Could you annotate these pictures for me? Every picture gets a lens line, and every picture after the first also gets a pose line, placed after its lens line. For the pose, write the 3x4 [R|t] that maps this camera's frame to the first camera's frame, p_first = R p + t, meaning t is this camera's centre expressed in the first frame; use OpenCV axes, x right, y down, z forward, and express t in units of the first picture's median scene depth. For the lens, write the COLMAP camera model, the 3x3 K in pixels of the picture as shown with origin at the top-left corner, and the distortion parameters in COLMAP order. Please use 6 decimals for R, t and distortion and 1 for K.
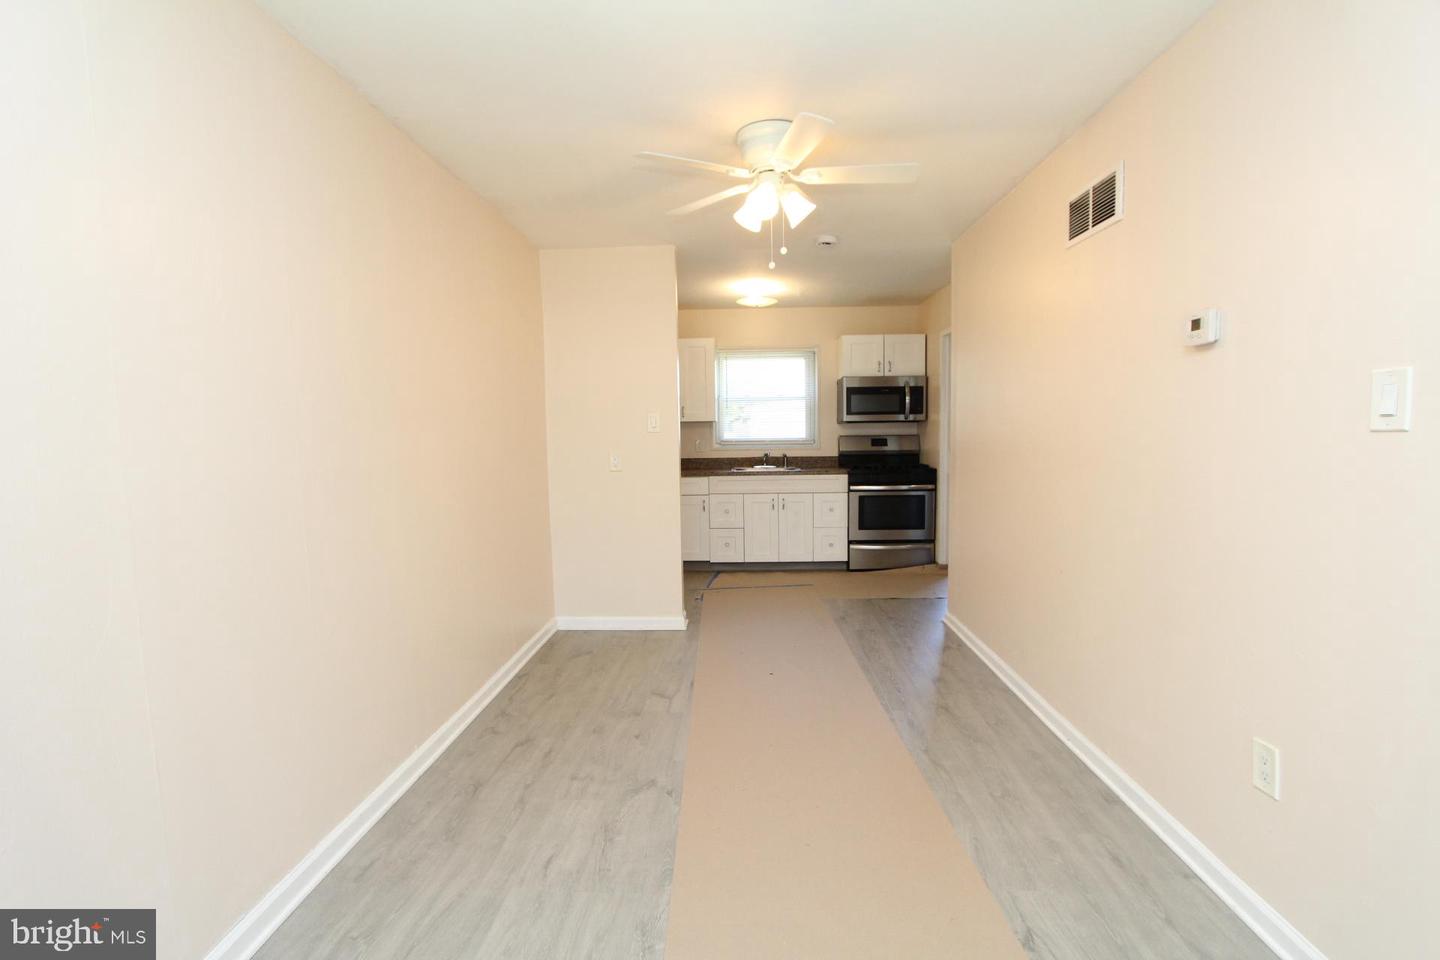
lens RADIAL K [[663.3, 0, 722.1], [0, 663.3, 483.1], [0, 0, 1]] dist [-0.015858, 0.002409]
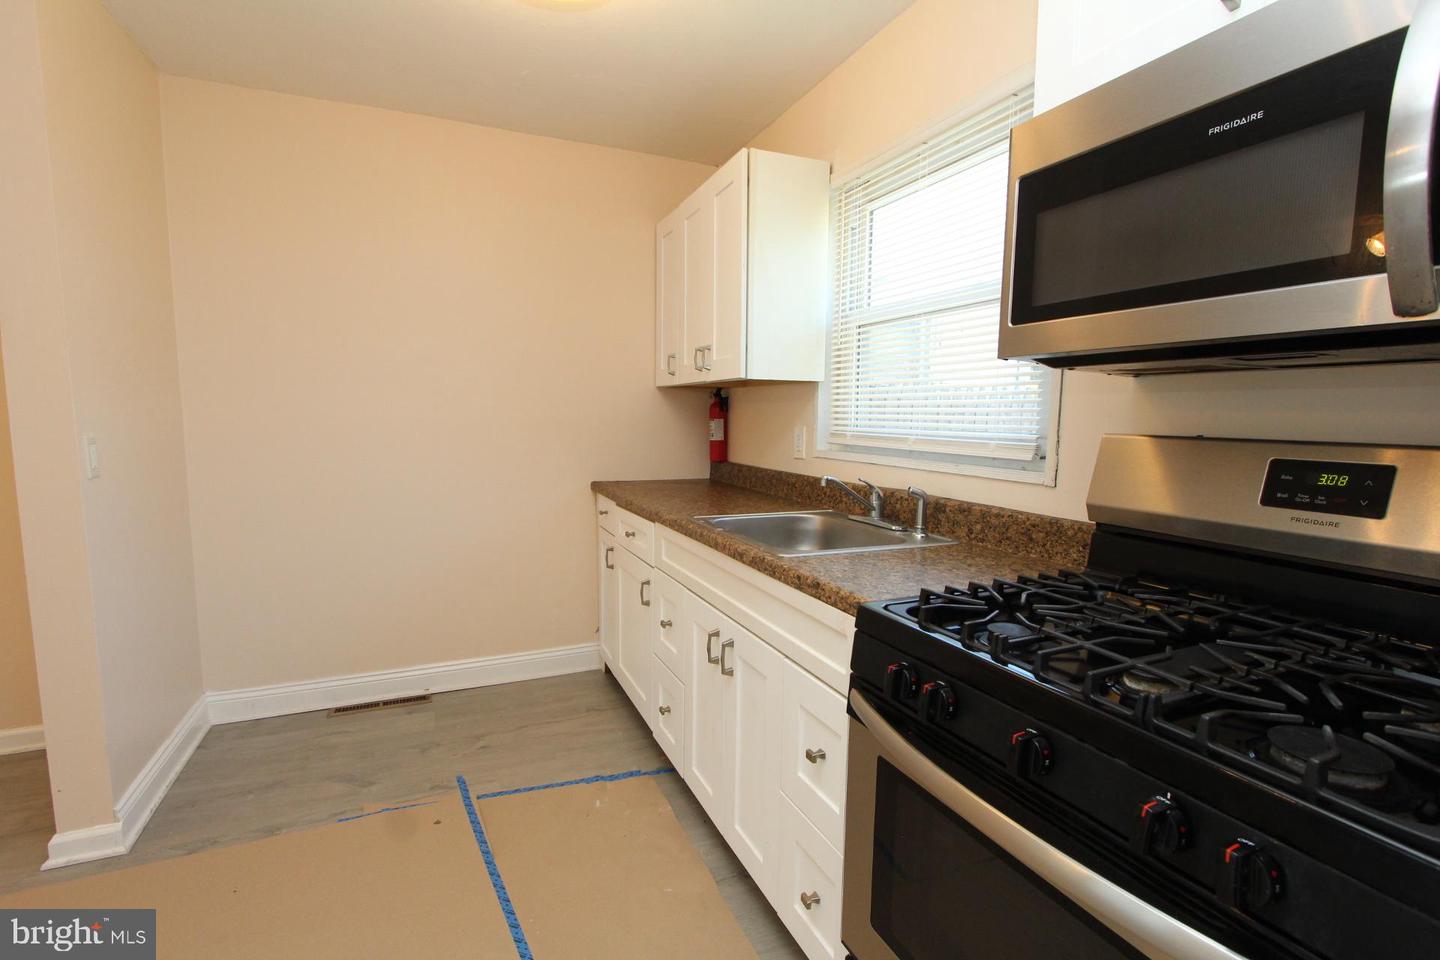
lens RADIAL K [[663.3, 0, 717.6], [0, 663.3, 486.1], [0, 0, 1]] dist [-0.015858, 0.002409]
pose [[0.434571, 0.117981, -0.892877, 0.334346], [-0.091696, 0.992027, 0.086454, -0.066377], [0.895958, 0.044303, 0.441924, 0.852939]]
